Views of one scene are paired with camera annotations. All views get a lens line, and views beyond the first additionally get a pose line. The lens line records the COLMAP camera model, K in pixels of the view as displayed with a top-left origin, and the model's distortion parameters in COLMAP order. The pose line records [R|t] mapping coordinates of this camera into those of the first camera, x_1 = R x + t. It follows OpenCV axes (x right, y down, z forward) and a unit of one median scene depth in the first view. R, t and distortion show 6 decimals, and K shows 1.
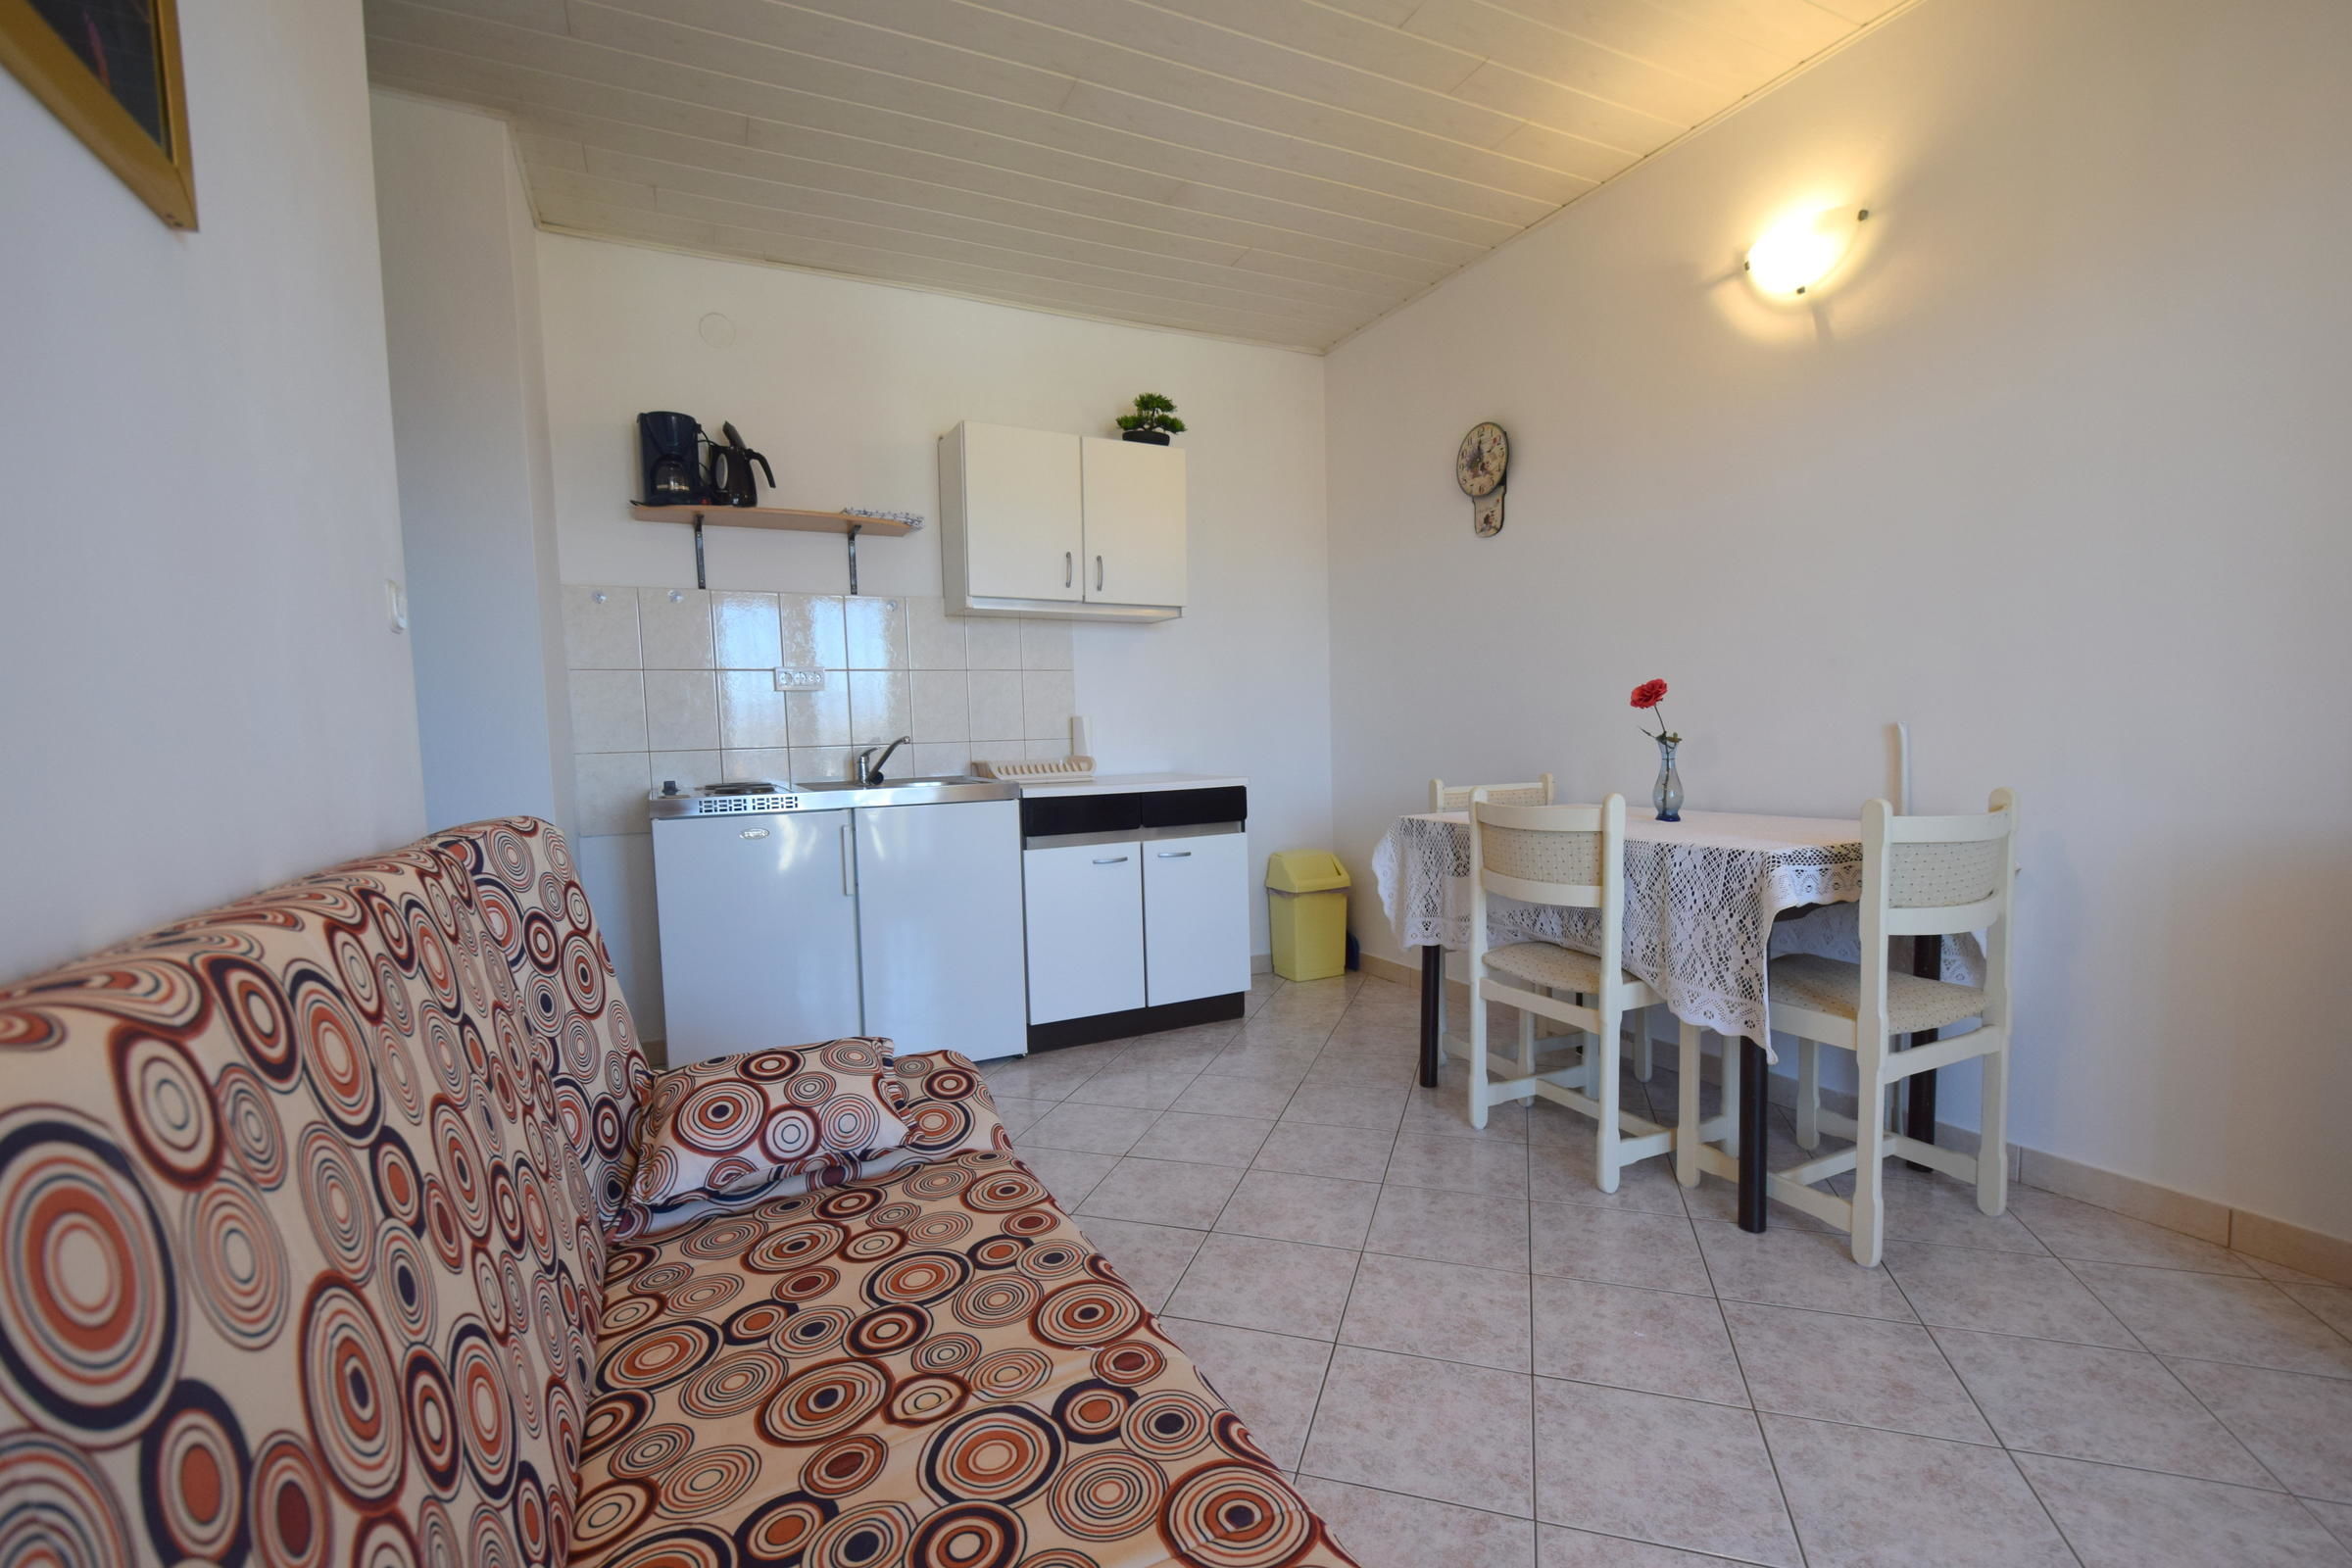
lens RADIAL K [[1028.2, 0, 1186.4], [0, 1028.2, 815.9], [0, 0, 1]] dist [0.001123, -0.000256]
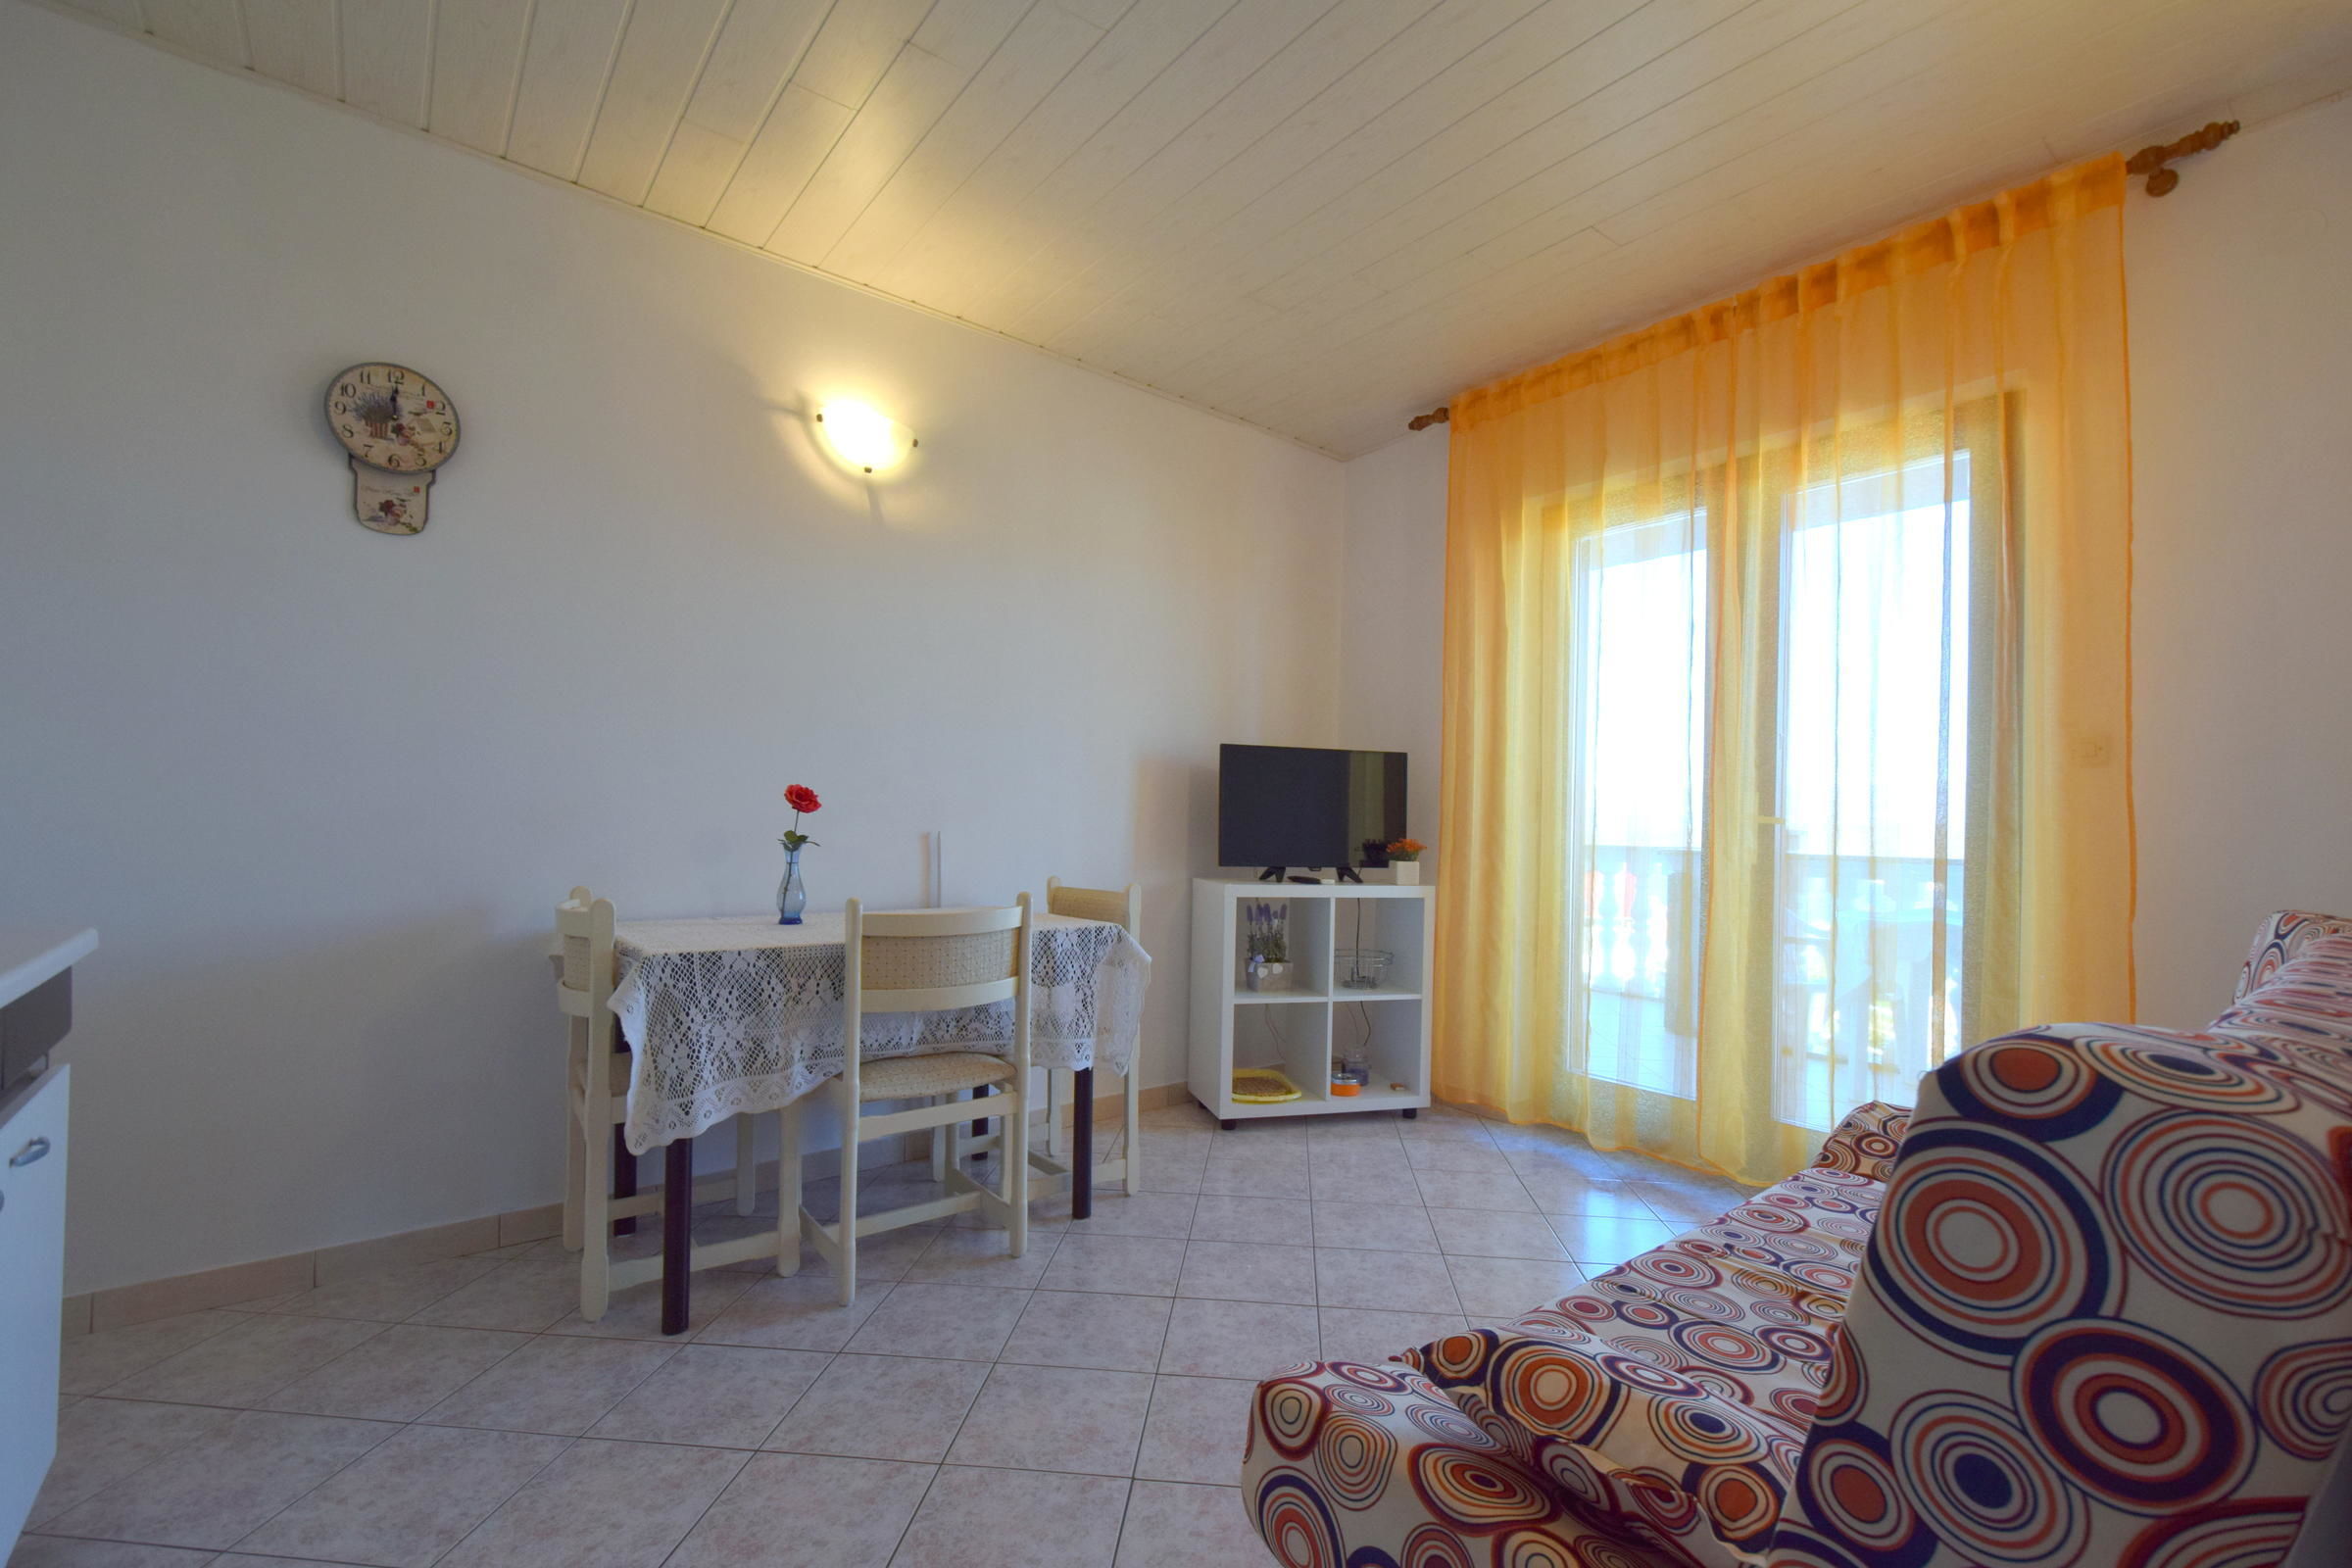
lens RADIAL K [[1028.2, 0, 1186.4], [0, 1028.2, 815.9], [0, 0, 1]] dist [0.001123, -0.000256]
pose [[-0.220141, 0.029663, 0.975017, -0.518045], [0.068390, 0.997547, -0.014907, -0.053821], [-0.973068, 0.063400, -0.221629, 0.755052]]
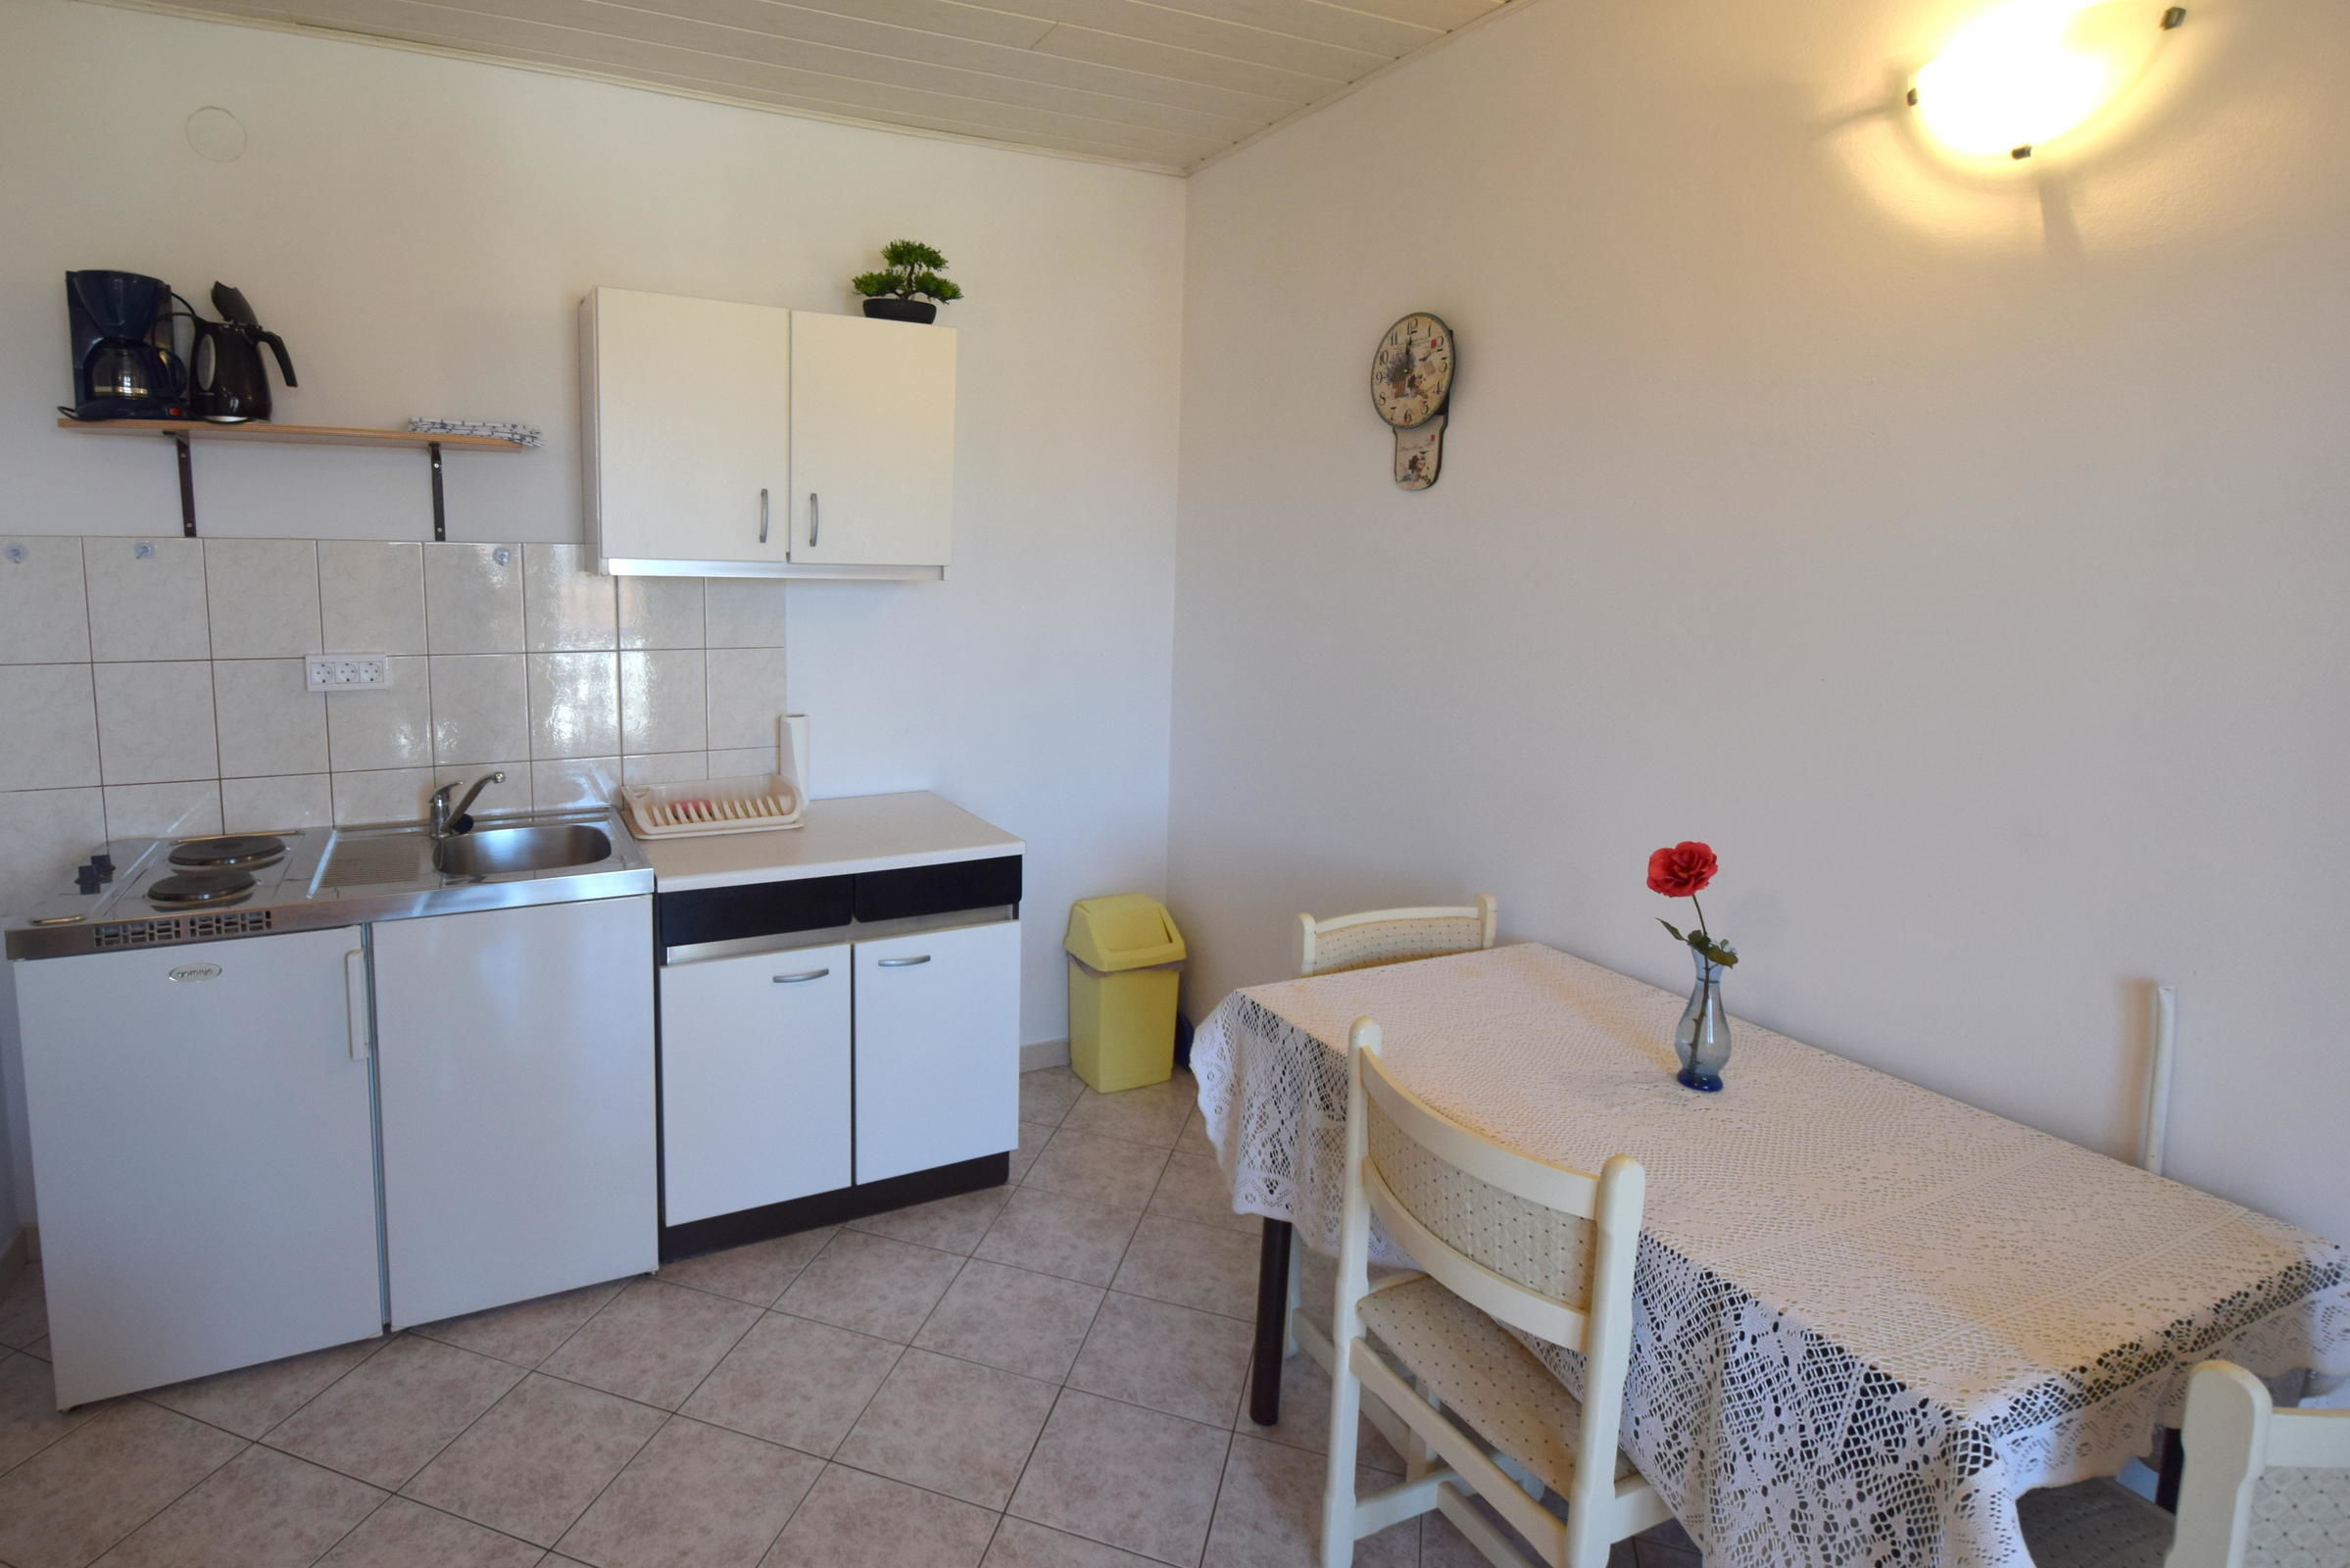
lens RADIAL K [[1179.3, 0, 1009.6], [0, 1179.3, 699.1], [0, 0, 1]] dist [0.008008, -0.010437]
pose [[0.998385, 0.045320, -0.034250, 0.082923], [-0.043843, 0.998125, 0.042712, -0.184983], [0.036122, -0.041141, 0.998500, 0.286278]]
